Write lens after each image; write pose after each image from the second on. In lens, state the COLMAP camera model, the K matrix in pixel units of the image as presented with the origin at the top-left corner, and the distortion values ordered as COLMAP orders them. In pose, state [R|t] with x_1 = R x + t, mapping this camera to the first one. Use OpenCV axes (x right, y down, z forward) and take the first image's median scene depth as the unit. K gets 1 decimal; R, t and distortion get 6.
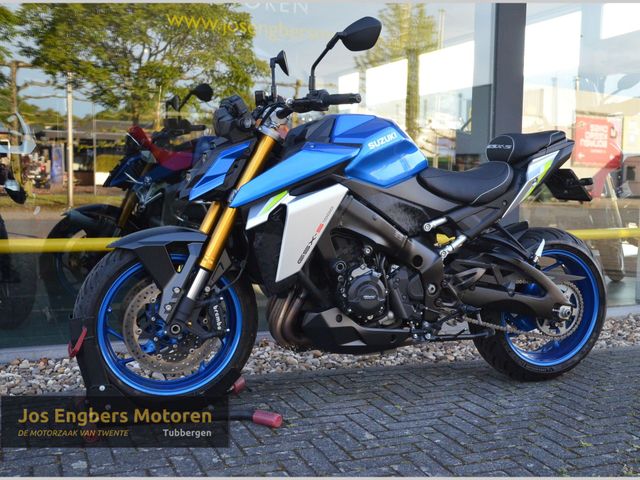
lens RADIAL K [[842.7, 0, 357.4], [0, 842.7, 238.7], [0, 0, 1]] dist [0.029633, 0.093636]
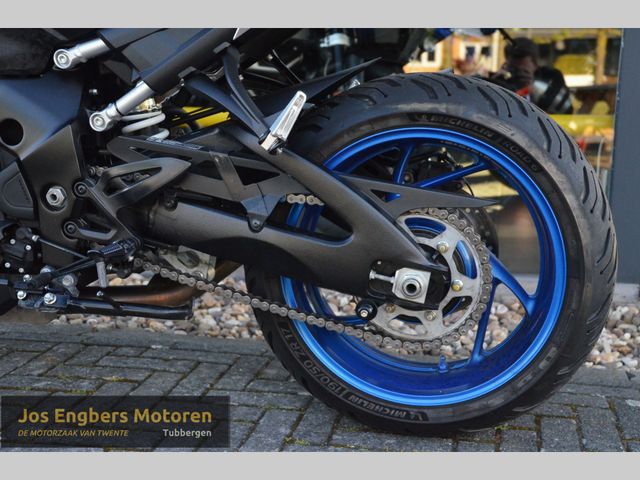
lens RADIAL K [[858.2, 0, 320.0], [0, 858.2, 240.0], [0, 0, 1]] dist [0.139684, 0.082938]
pose [[0.814027, 0.100478, -0.572071, 0.484635], [-0.039981, 0.992281, 0.117392, 0.022166], [0.579450, -0.072688, 0.811760, 0.715162]]
